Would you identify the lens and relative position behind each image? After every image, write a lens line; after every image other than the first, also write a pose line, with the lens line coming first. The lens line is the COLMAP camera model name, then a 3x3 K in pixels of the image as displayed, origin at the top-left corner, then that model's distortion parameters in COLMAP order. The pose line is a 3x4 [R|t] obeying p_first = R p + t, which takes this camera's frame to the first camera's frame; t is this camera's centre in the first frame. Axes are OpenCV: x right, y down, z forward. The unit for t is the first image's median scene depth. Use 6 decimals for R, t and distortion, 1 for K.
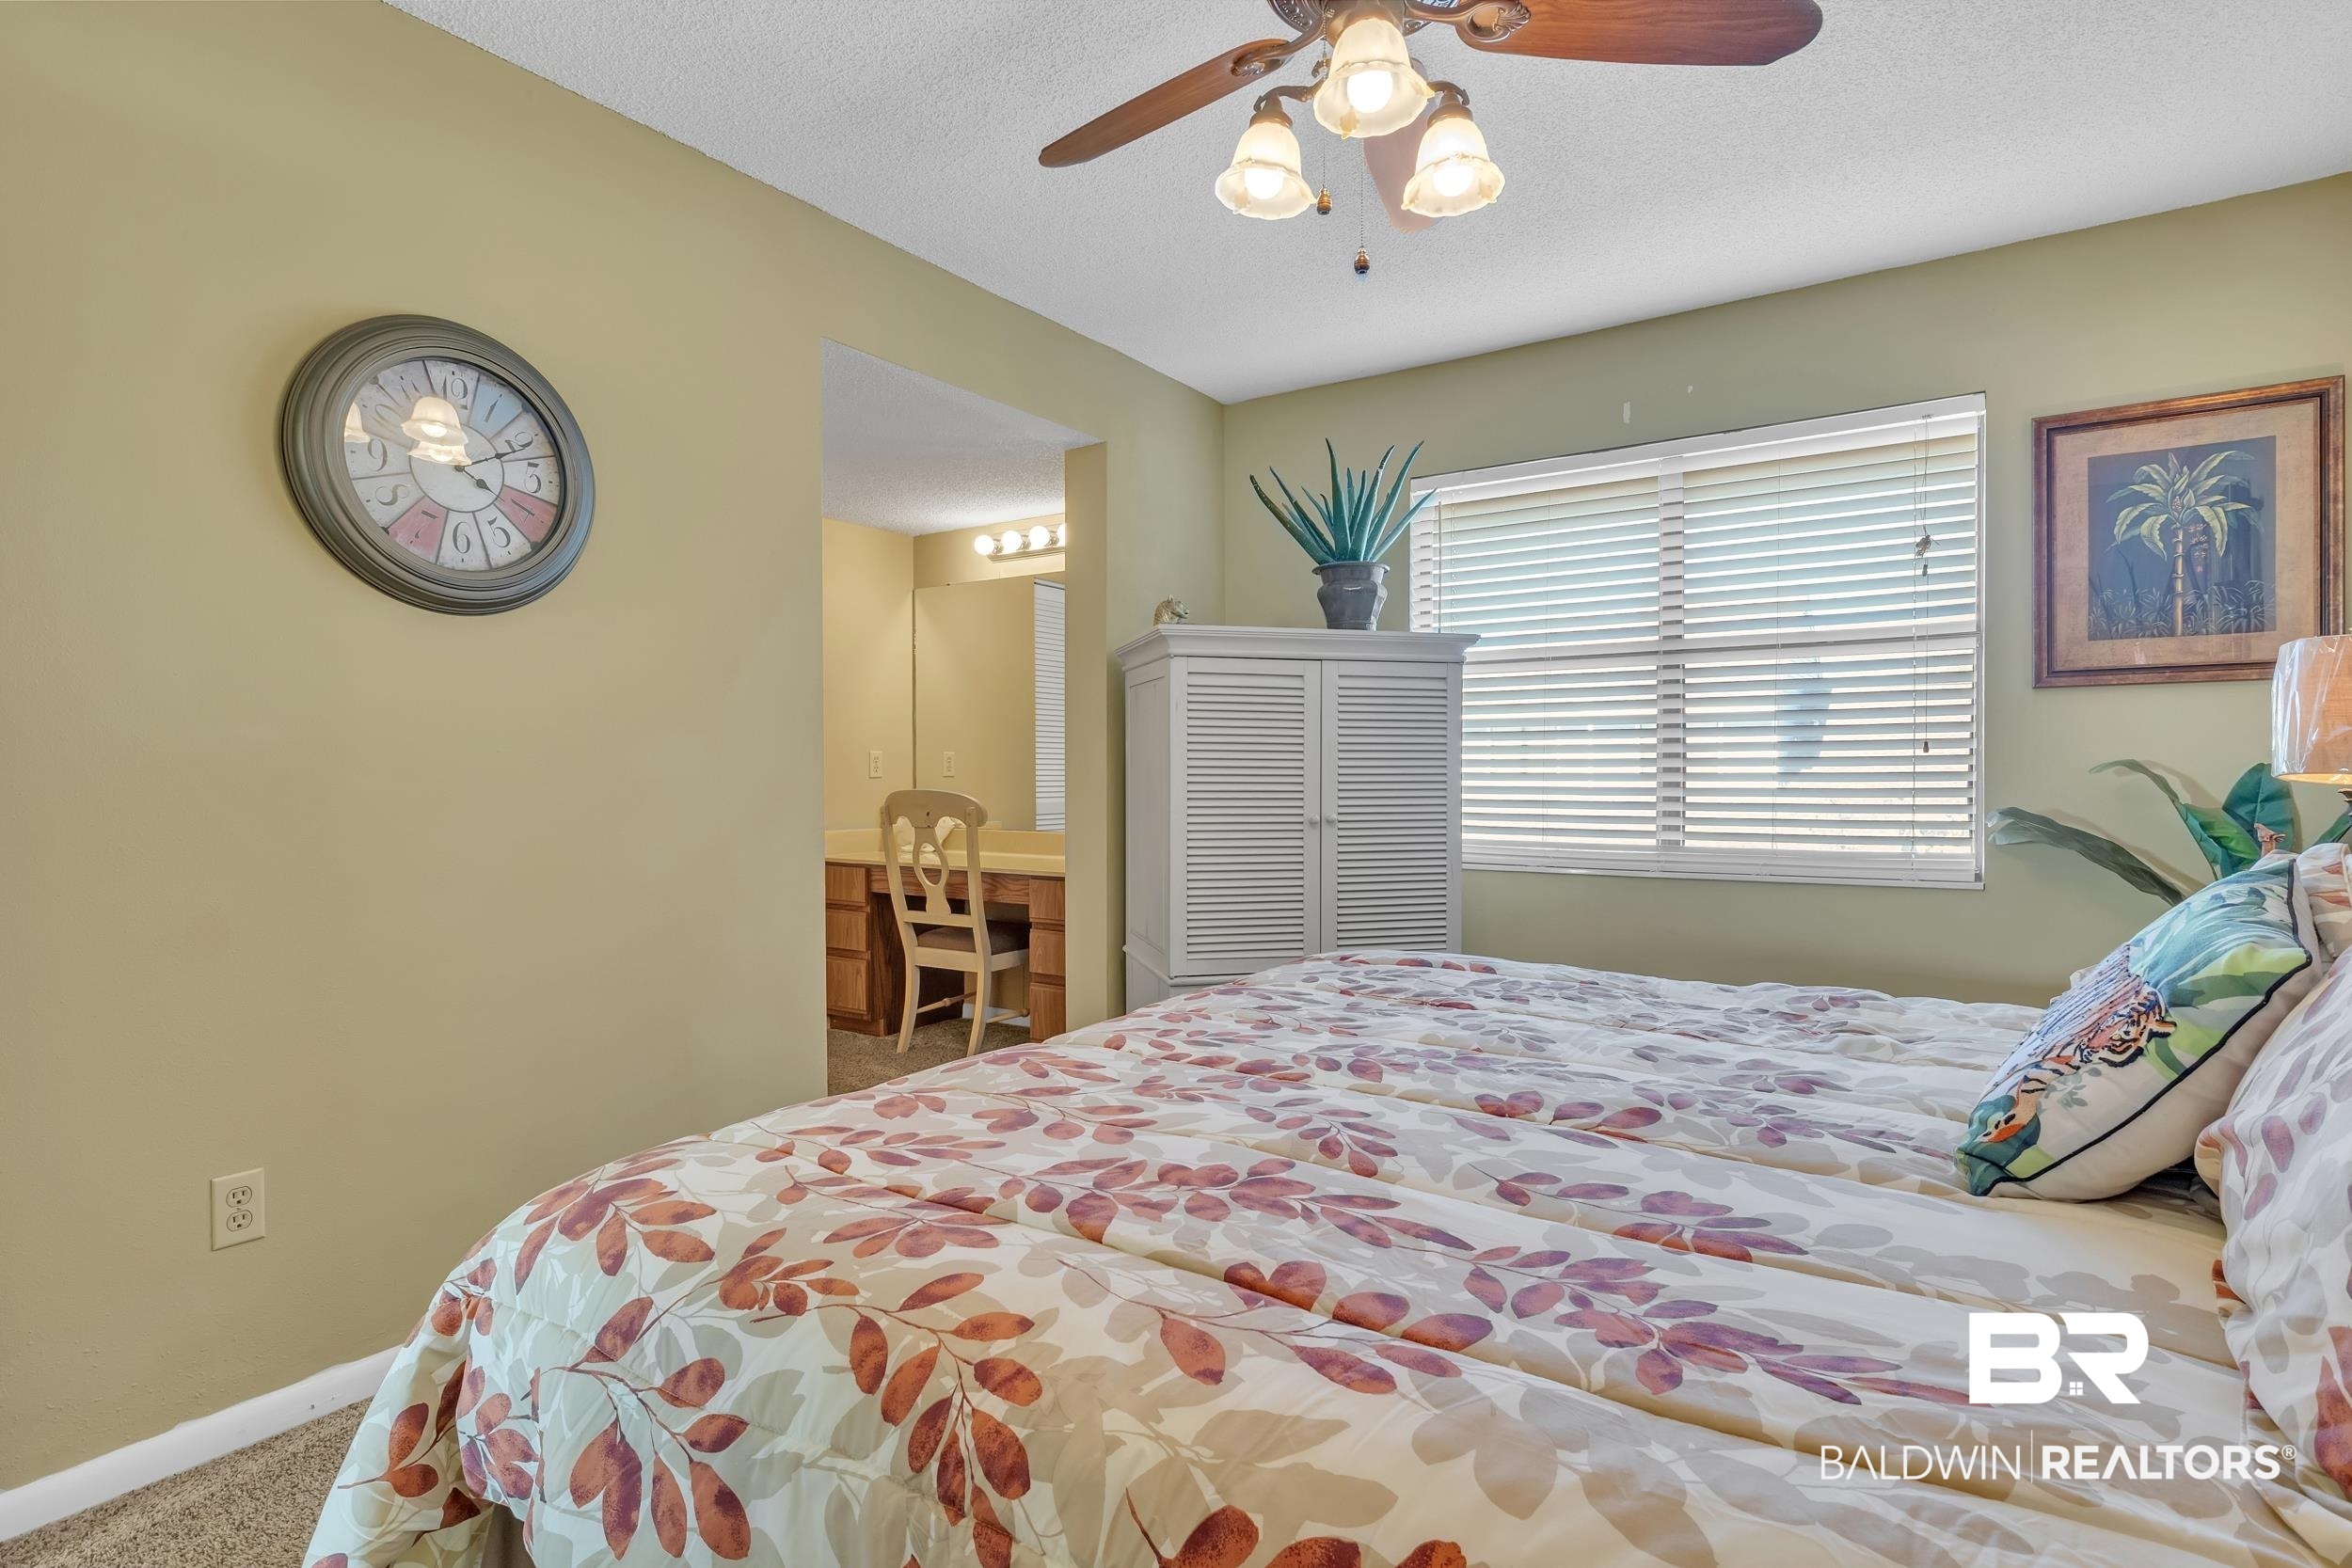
lens RADIAL K [[1169.2, 0, 1174.9], [0, 1169.2, 768.2], [0, 0, 1]] dist [-0.014682, 0.000081]
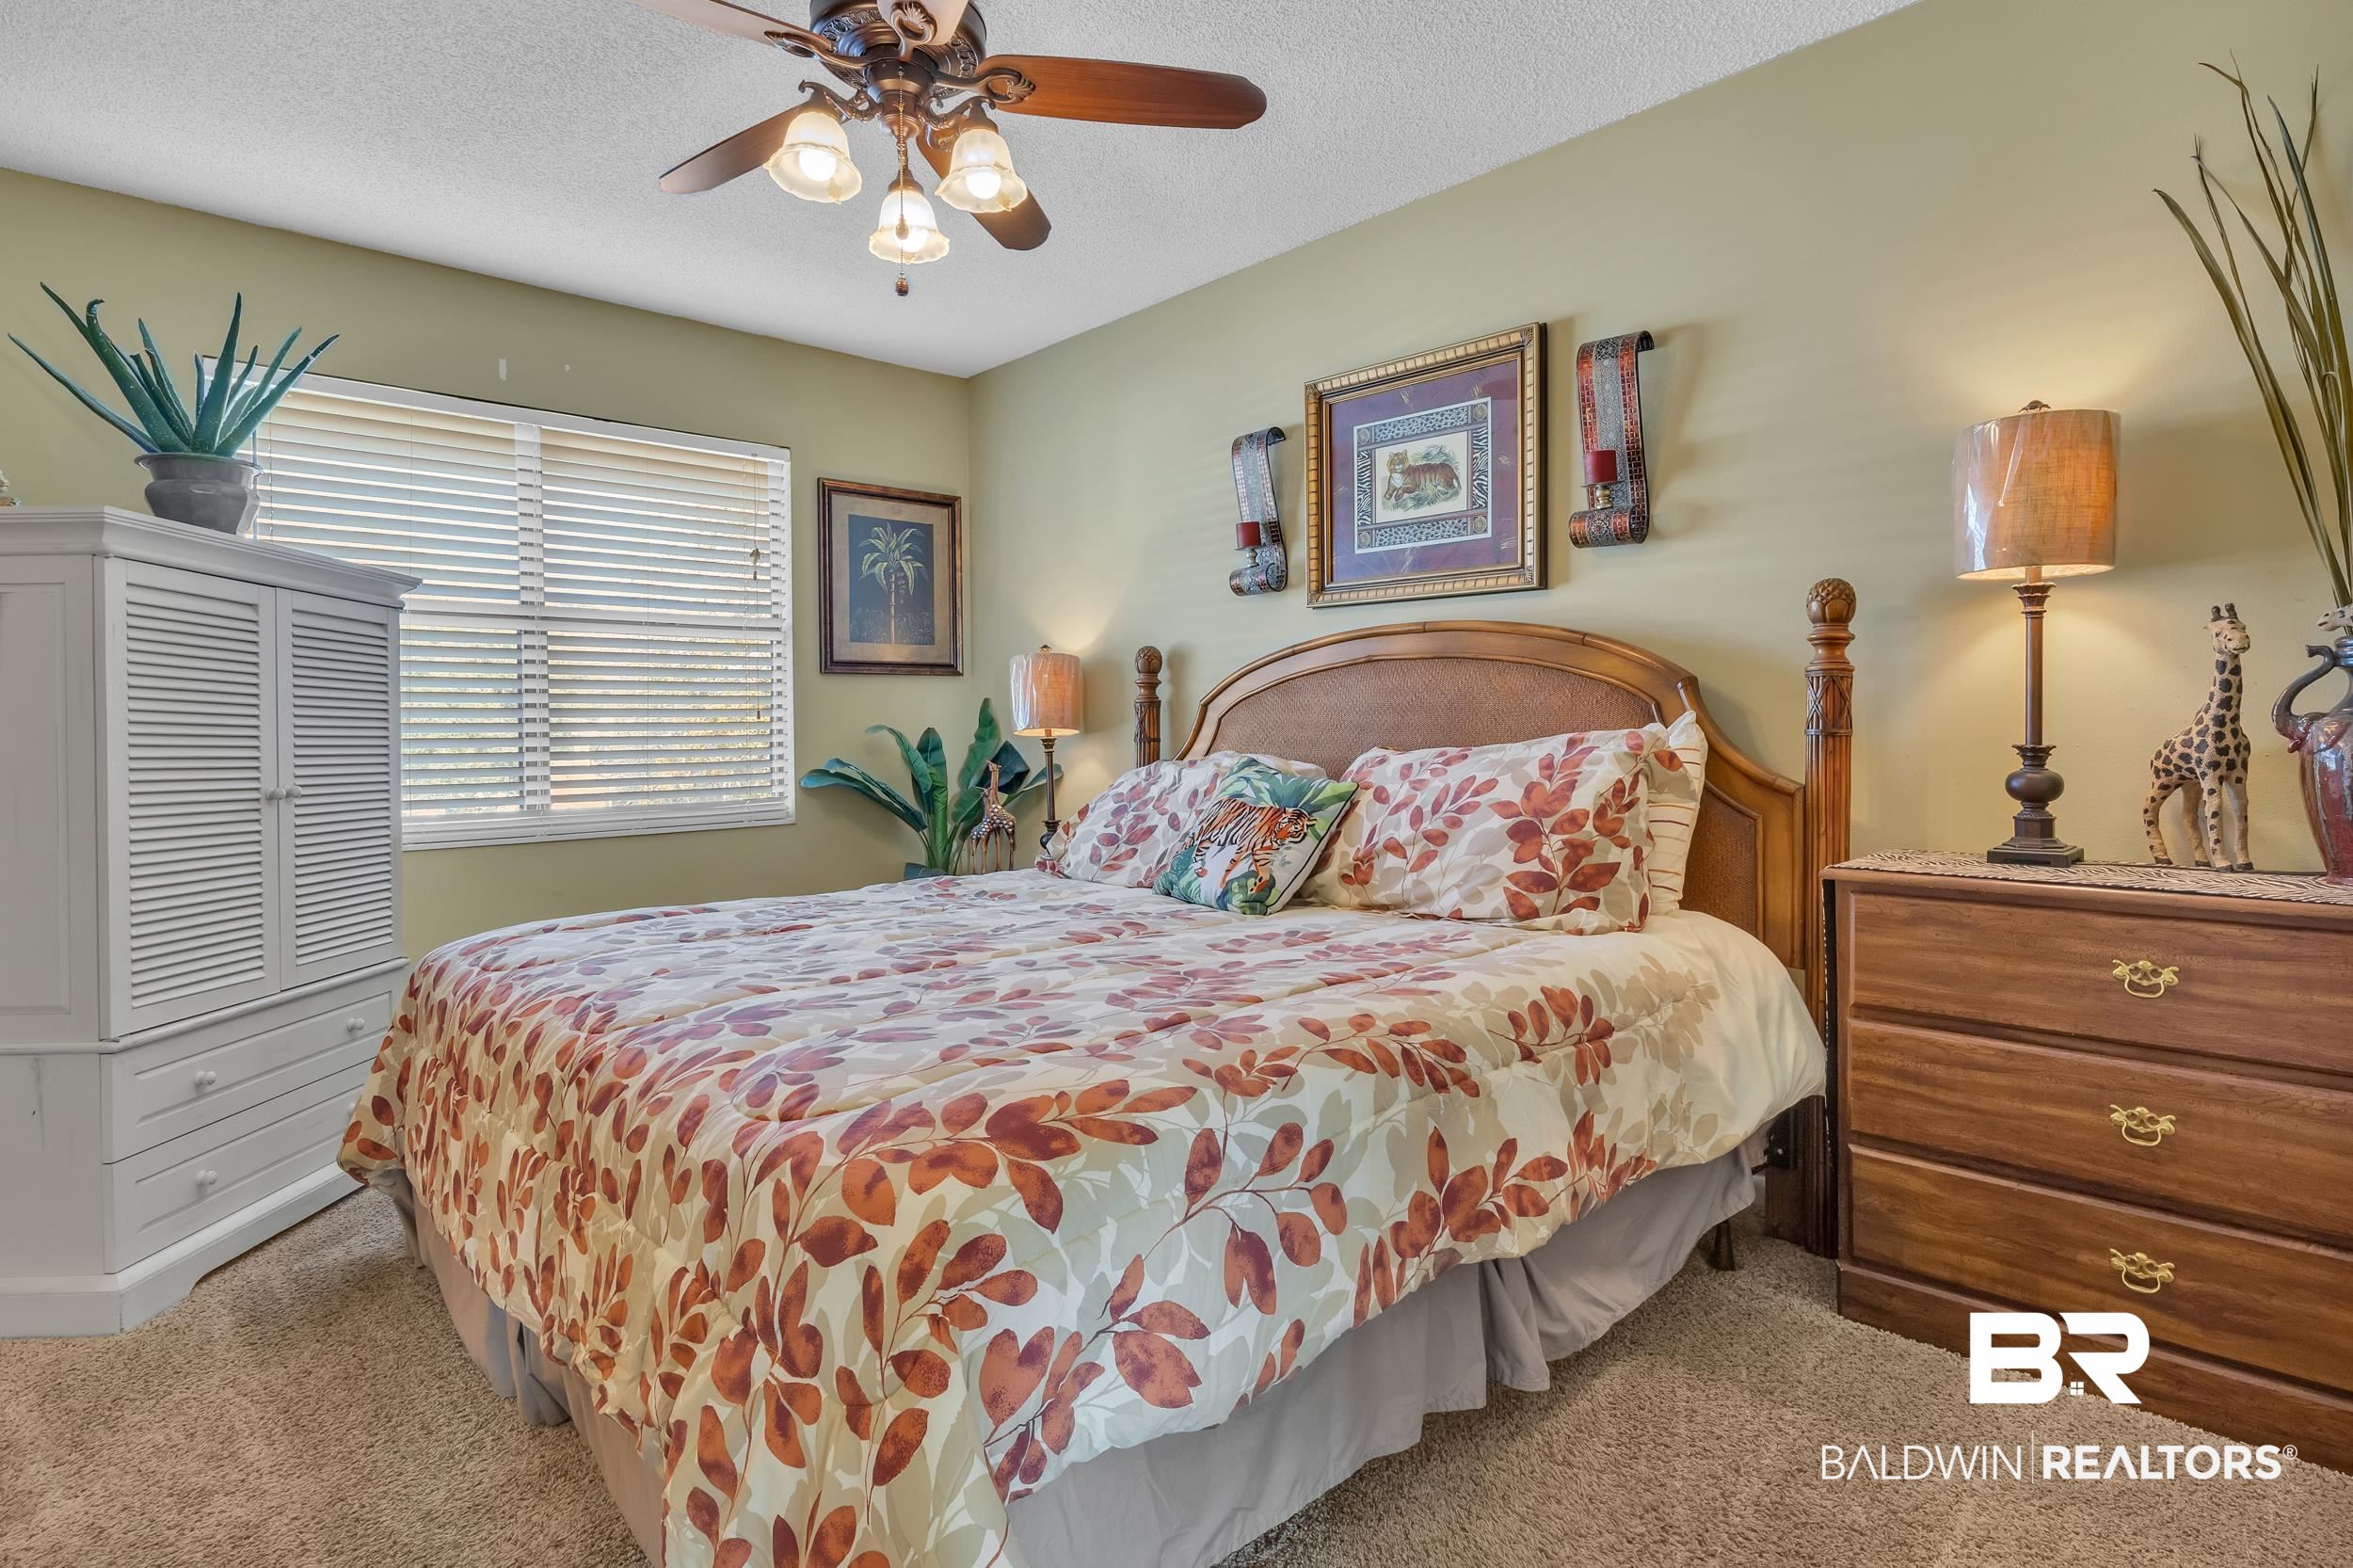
lens RADIAL K [[1237.7, 0, 1184.0], [0, 1237.7, 749.5], [0, 0, 1]] dist [0.000734, 0.000018]
pose [[0.211274, -0.006327, 0.977406, -0.639355], [0.017555, 0.999842, 0.002677, 0.026542], [-0.977269, 0.016592, 0.211351, 0.286325]]
